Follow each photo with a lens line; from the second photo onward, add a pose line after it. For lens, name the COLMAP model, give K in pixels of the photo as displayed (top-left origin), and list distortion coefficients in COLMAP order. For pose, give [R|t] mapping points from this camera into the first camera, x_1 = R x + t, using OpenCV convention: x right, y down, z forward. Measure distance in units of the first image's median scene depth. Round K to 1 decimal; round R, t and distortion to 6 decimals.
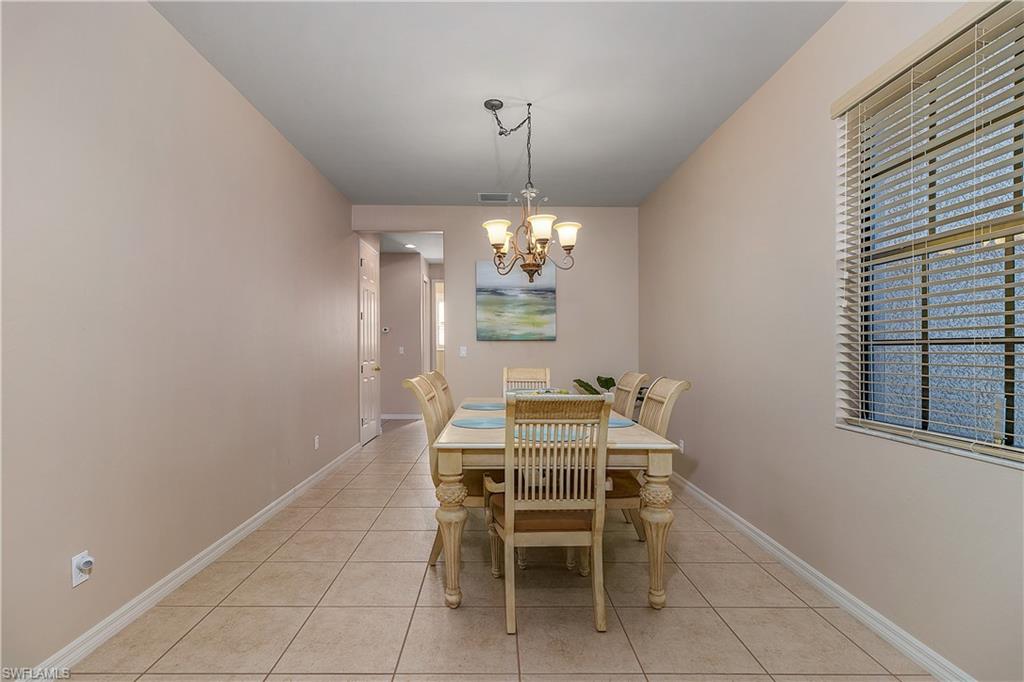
lens RADIAL K [[461.5, 0, 512.9], [0, 461.5, 343.7], [0, 0, 1]] dist [-0.001111, -0.000145]
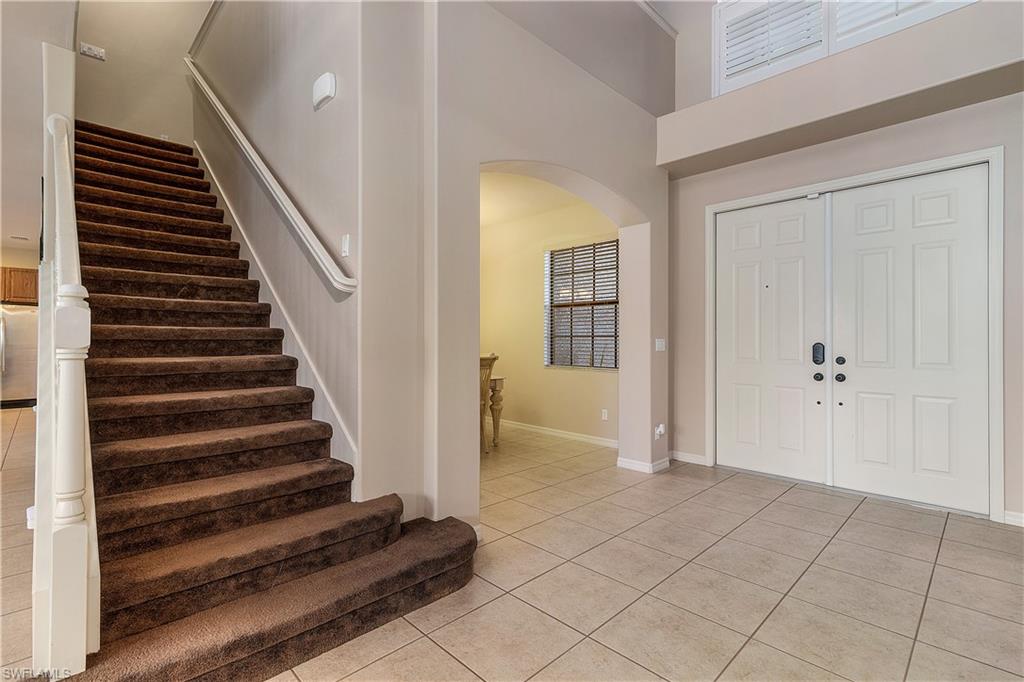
lens RADIAL K [[476.4, 0, 510.4], [0, 476.4, 339.6], [0, 0, 1]] dist [-0.002412, -0.000451]
pose [[0.723411, -0.002137, 0.690415, -0.995529], [-0.008191, 0.999898, 0.011677, -0.009448], [-0.690370, -0.014102, 0.723319, -0.636832]]
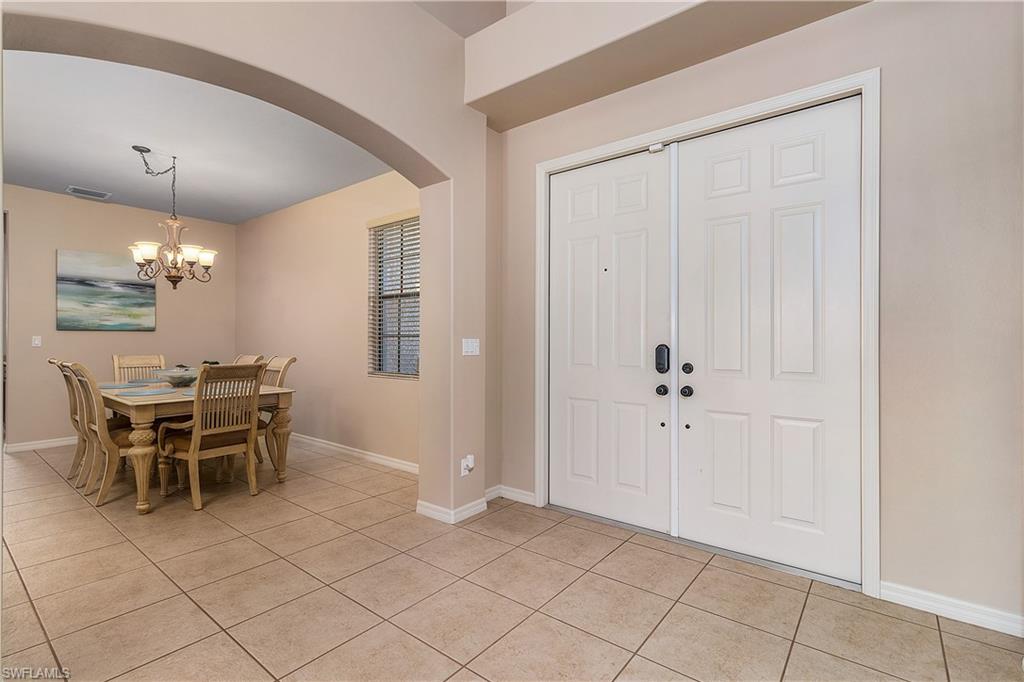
lens RADIAL K [[479.9, 0, 512.0], [0, 479.9, 341.0], [0, 0, 1]] dist [-0.002873, -0.000292]
pose [[0.627500, -0.004024, 0.778606, -0.436120], [-0.009305, 0.999876, 0.012667, -0.008780], [-0.778561, -0.015193, 0.627385, -0.652640]]
